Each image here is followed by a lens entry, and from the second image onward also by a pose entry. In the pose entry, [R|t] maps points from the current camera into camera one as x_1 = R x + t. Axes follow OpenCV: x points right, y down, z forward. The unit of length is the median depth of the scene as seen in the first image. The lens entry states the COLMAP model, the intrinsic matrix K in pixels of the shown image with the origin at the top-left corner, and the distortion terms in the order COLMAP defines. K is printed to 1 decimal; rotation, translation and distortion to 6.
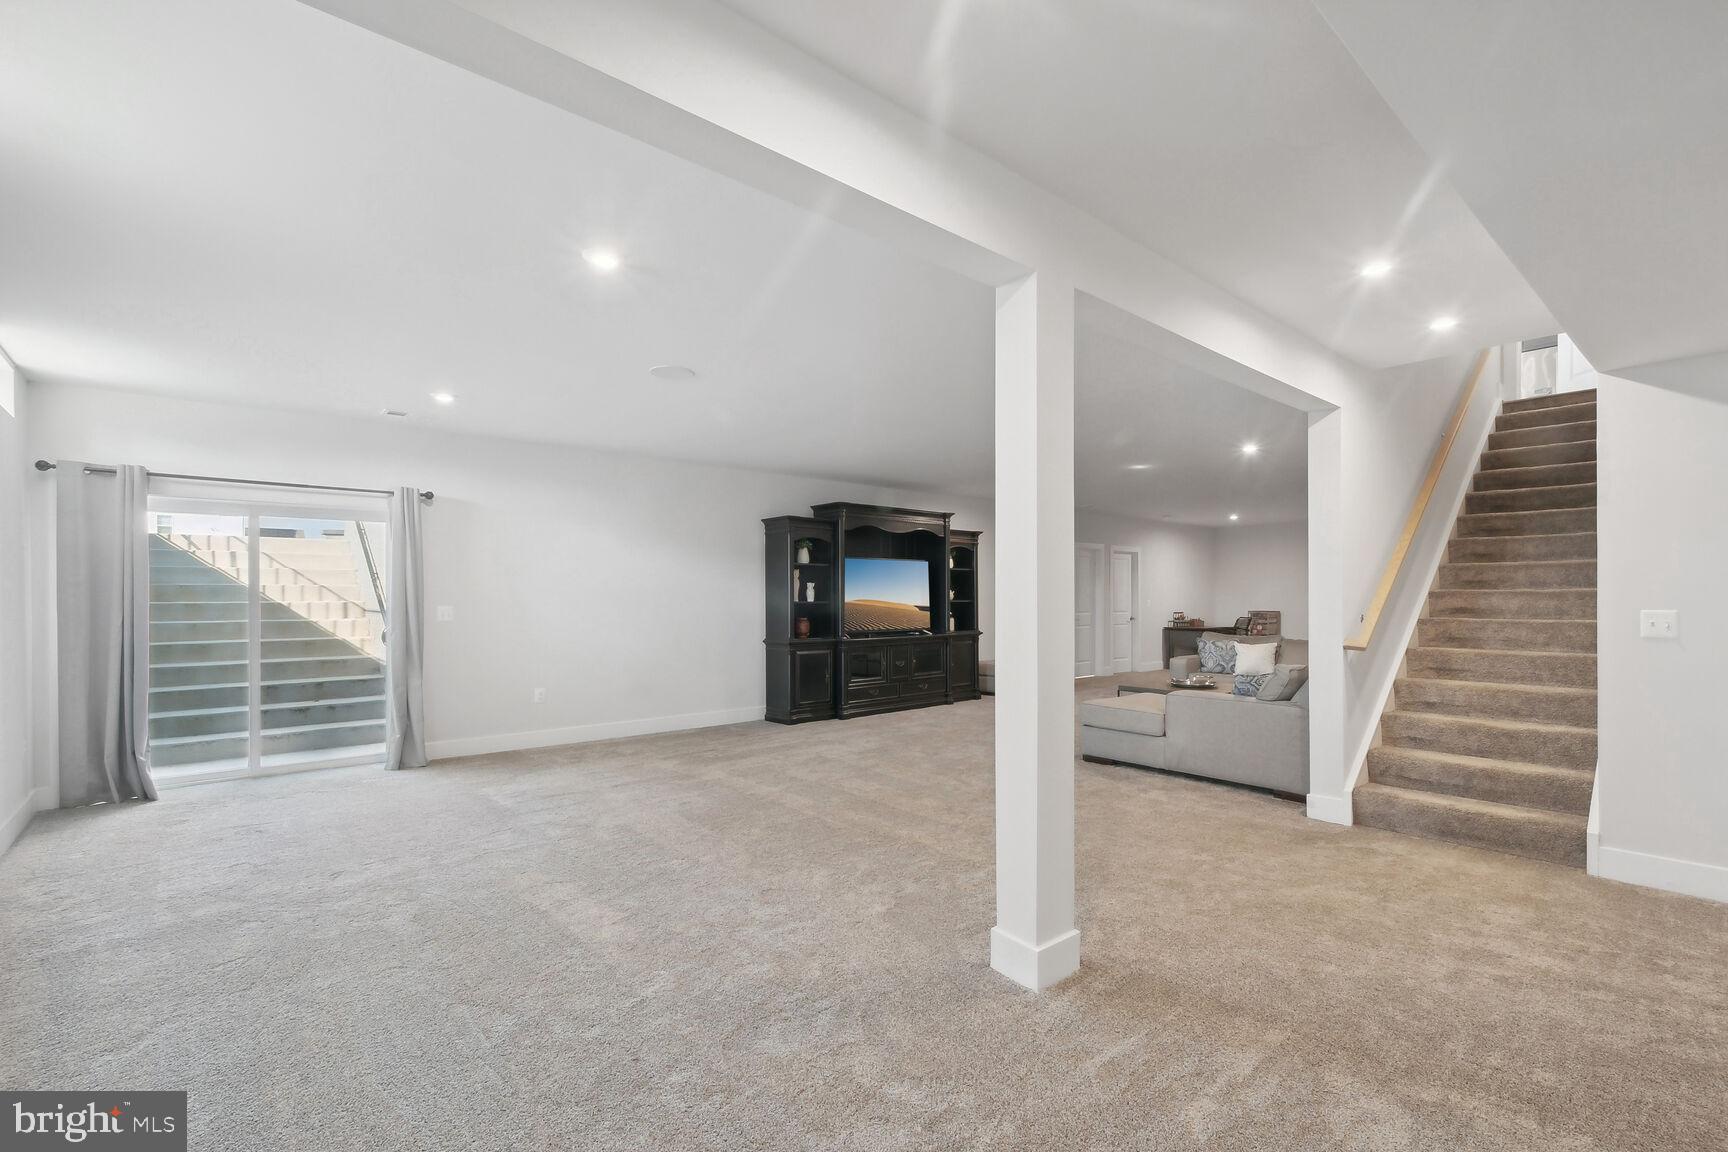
lens RADIAL K [[770.6, 0, 858.4], [0, 770.6, 597.4], [0, 0, 1]] dist [-0.000118, -0.000382]
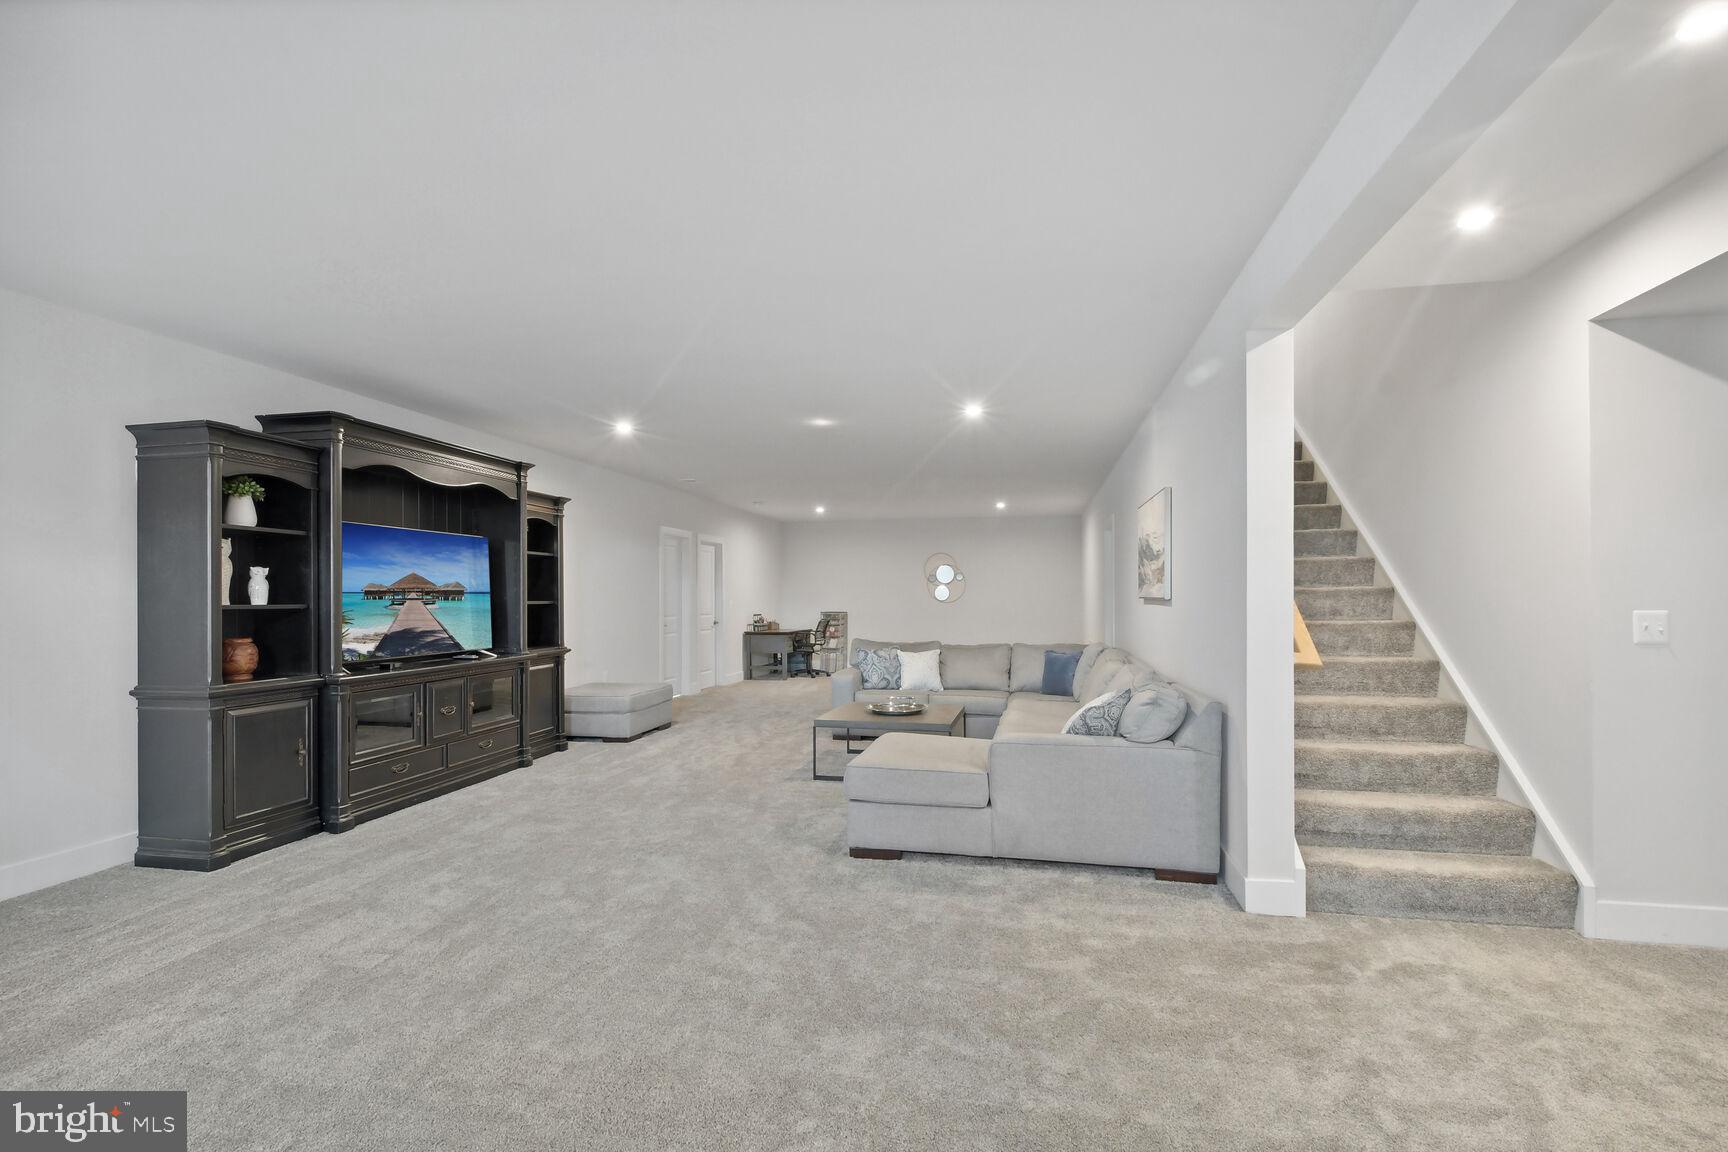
lens RADIAL K [[770.6, 0, 858.4], [0, 770.6, 597.4], [0, 0, 1]] dist [-0.000118, -0.000382]
pose [[0.783560, 0.000202, 0.621316, -0.068928], [0.000358, 1.000000, -0.000775, 0.001064], [-0.621316, 0.000830, 0.783559, 0.377293]]
